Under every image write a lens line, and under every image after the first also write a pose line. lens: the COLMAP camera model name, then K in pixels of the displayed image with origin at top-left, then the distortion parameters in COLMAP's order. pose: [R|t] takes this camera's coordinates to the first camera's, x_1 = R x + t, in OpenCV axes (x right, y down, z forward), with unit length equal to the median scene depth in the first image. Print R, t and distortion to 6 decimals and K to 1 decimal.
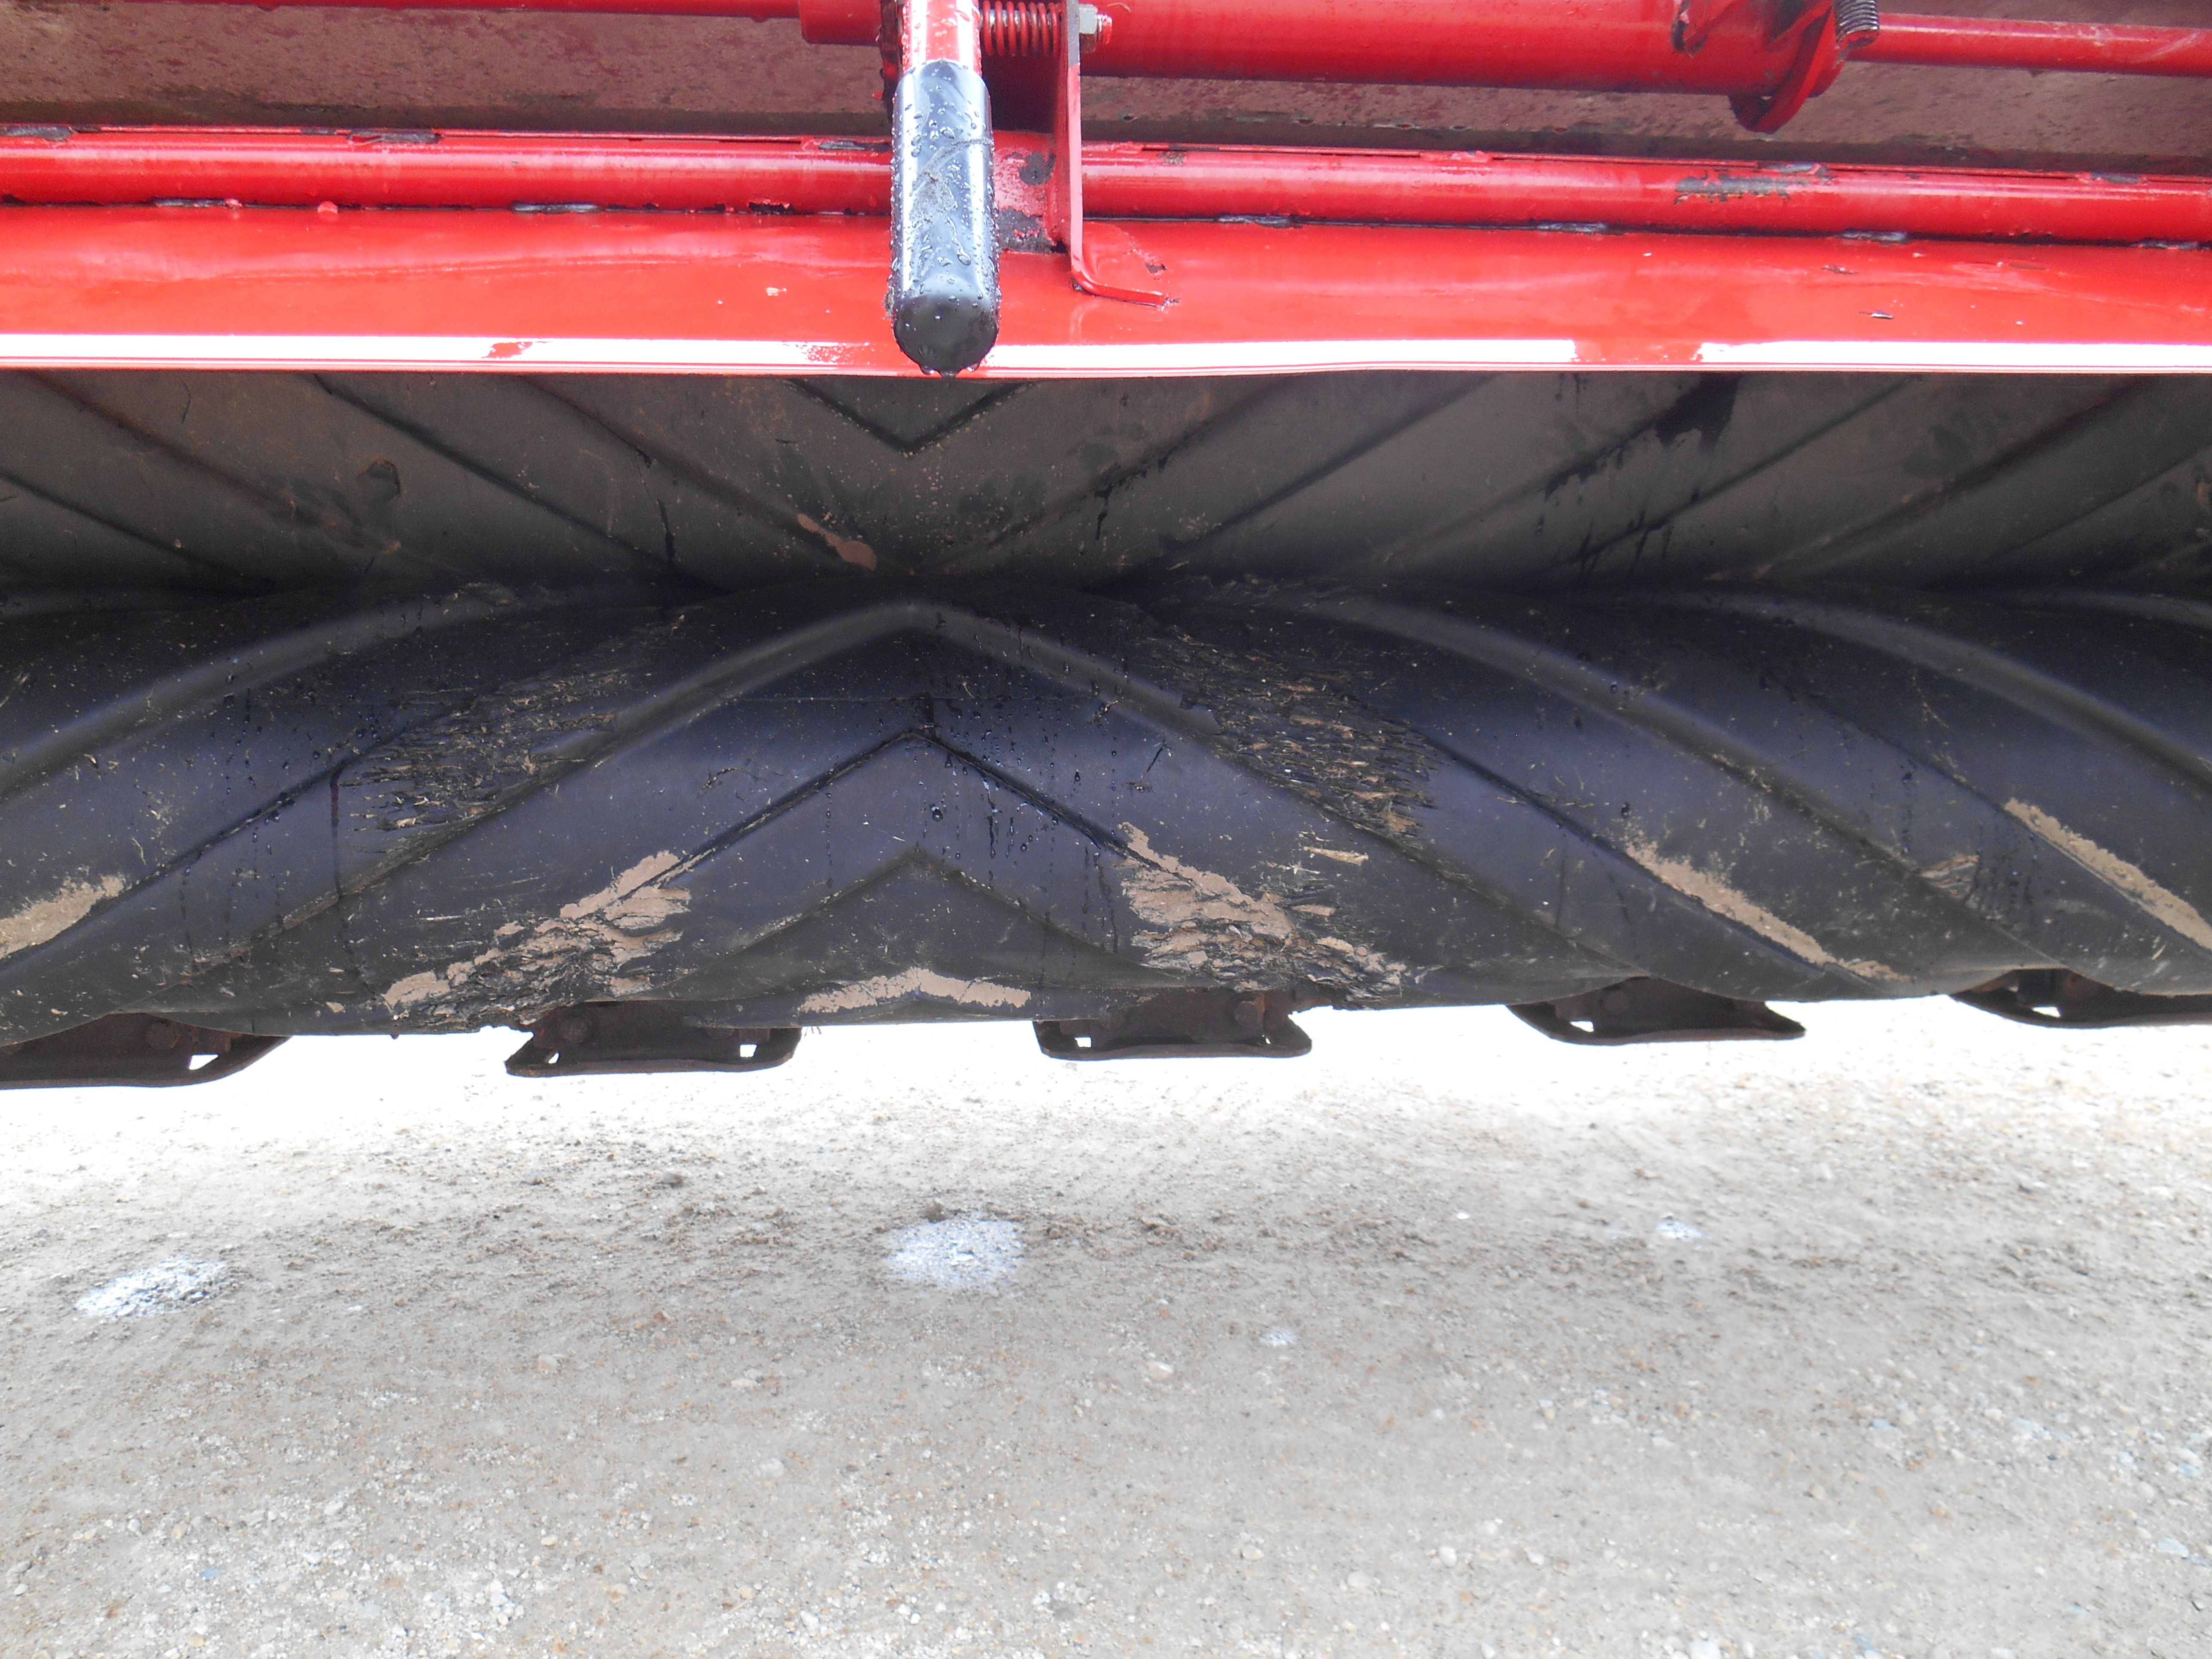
lens RADIAL K [[1723.6, 0, 1087.0], [0, 1723.6, 831.0], [0, 0, 1]] dist [-0.028102, 0.003252]
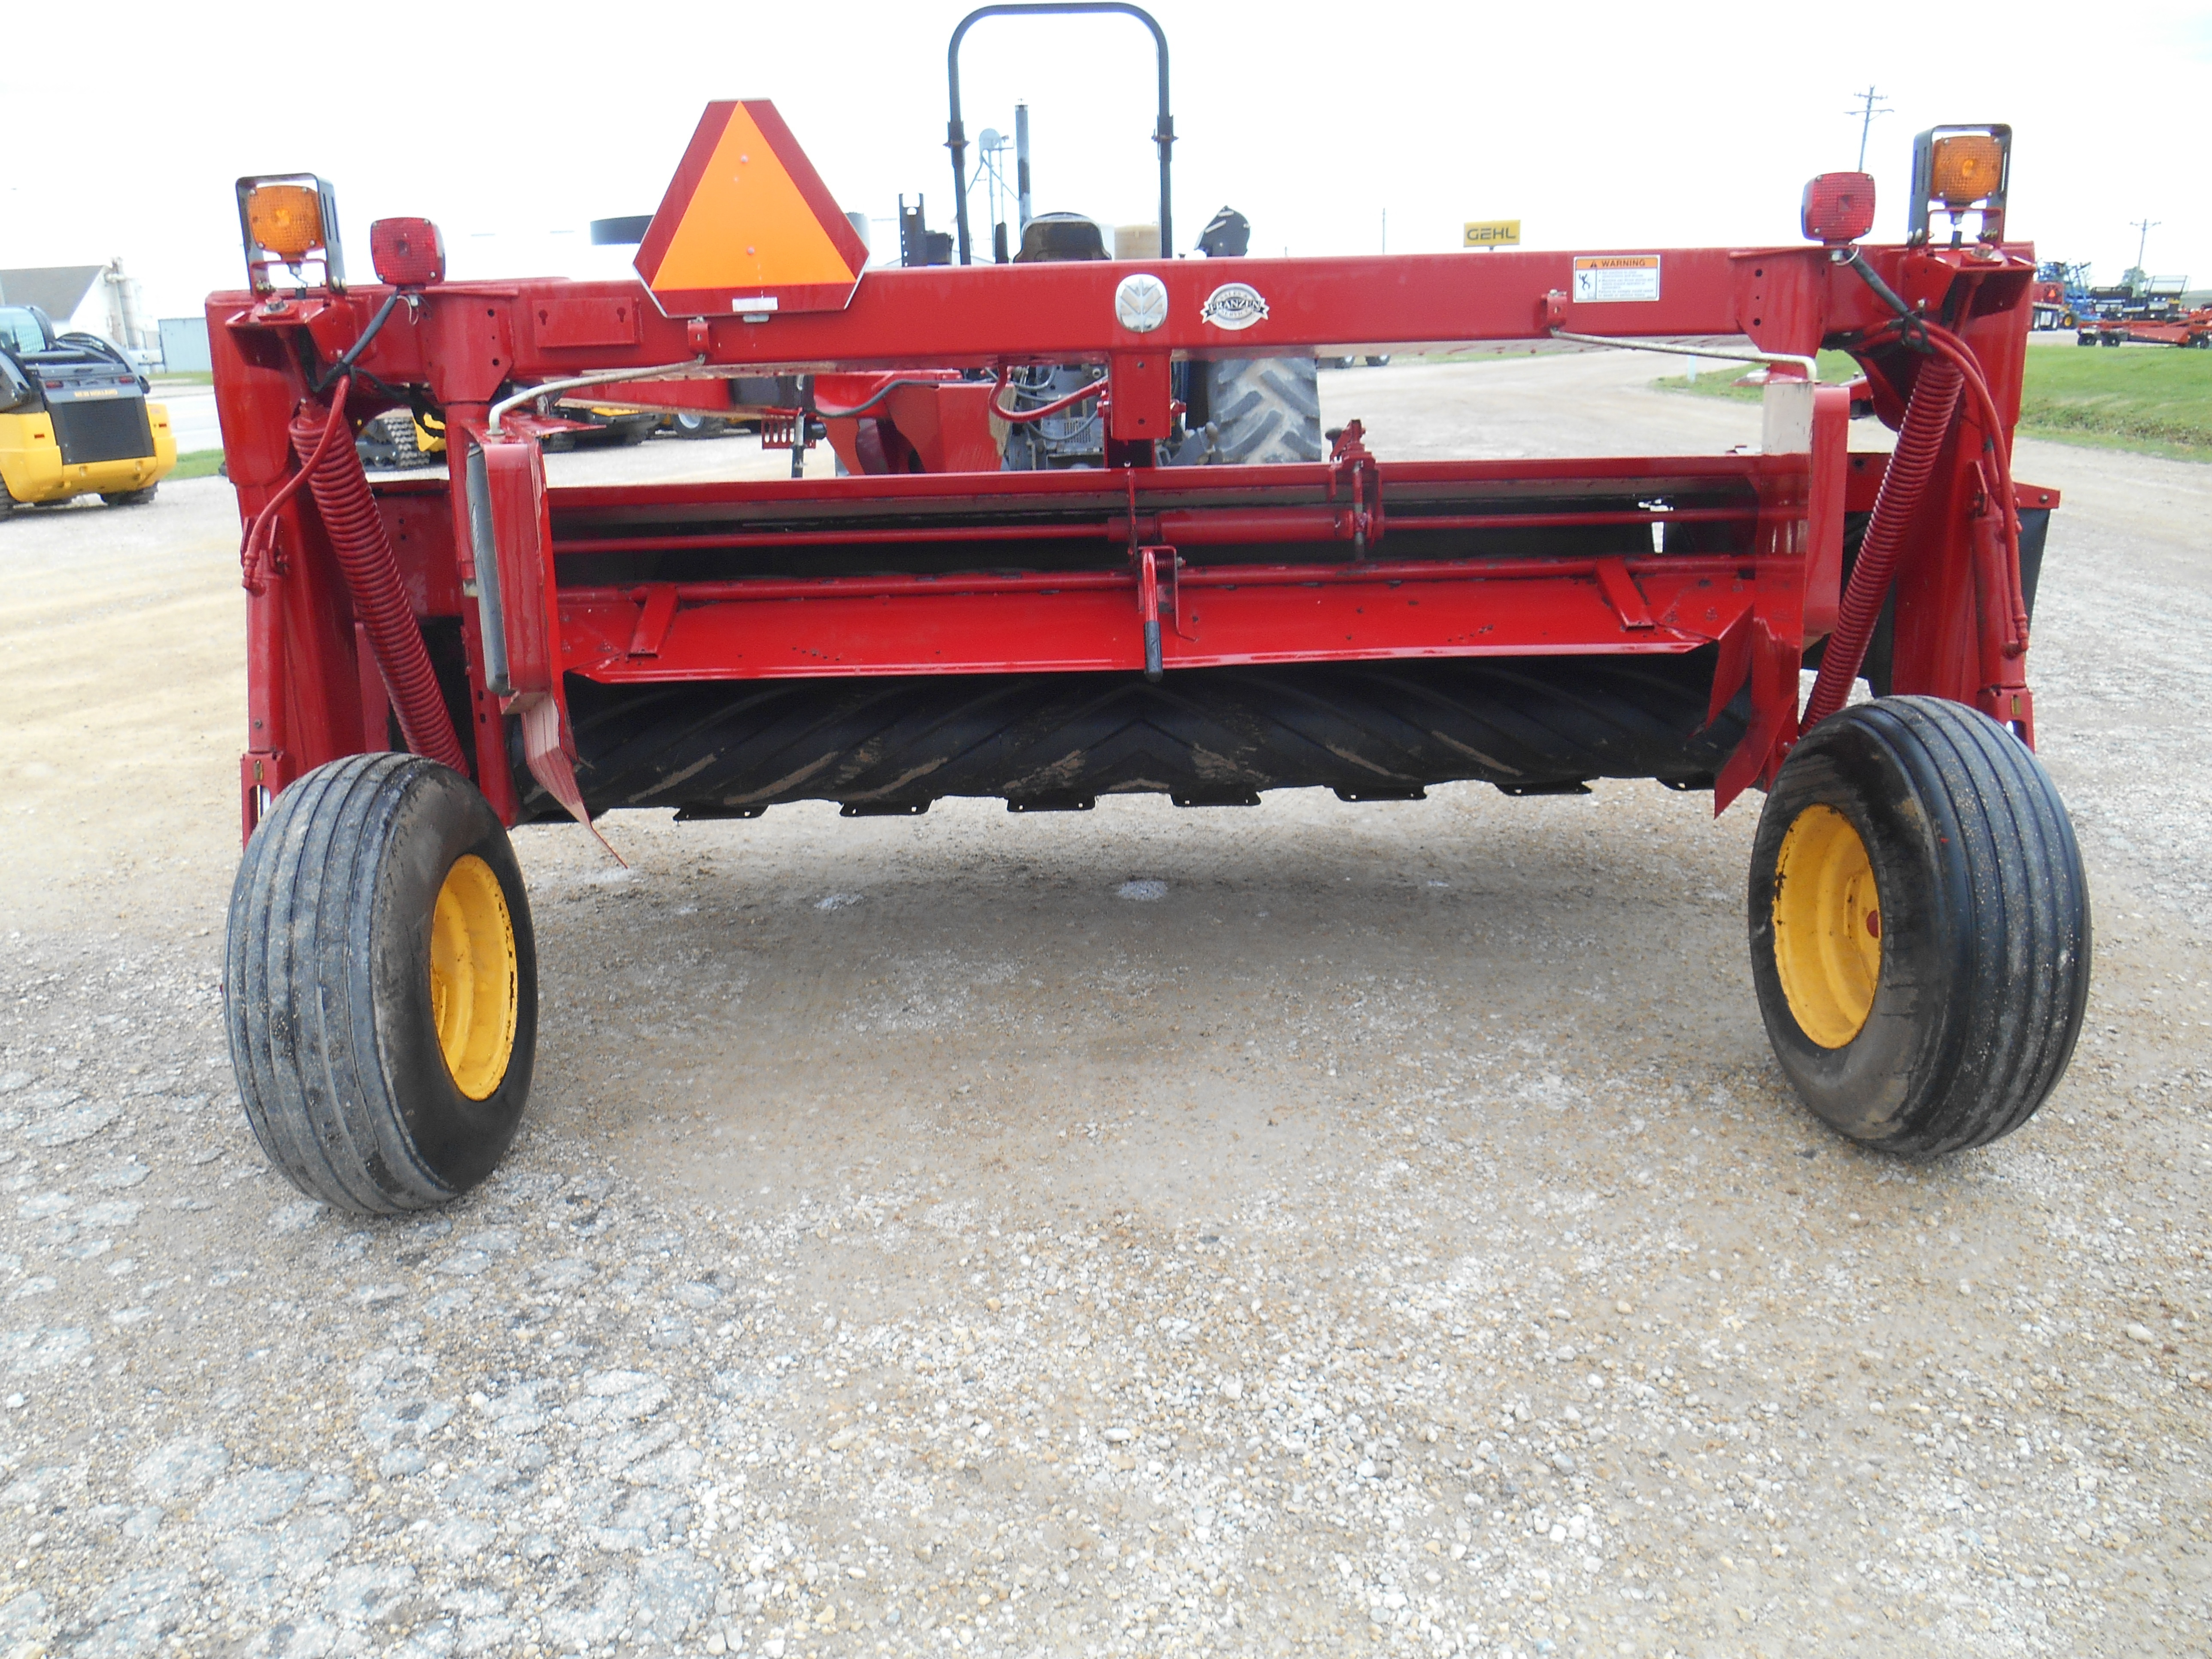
lens RADIAL K [[1723.6, 0, 1087.0], [0, 1723.6, 831.0], [0, 0, 1]] dist [-0.028102, 0.003252]
pose [[0.996413, -0.004066, -0.084531, 0.081241], [0.013249, 0.994024, 0.108358, -0.166101], [0.083585, -0.109089, 0.990512, -2.115829]]
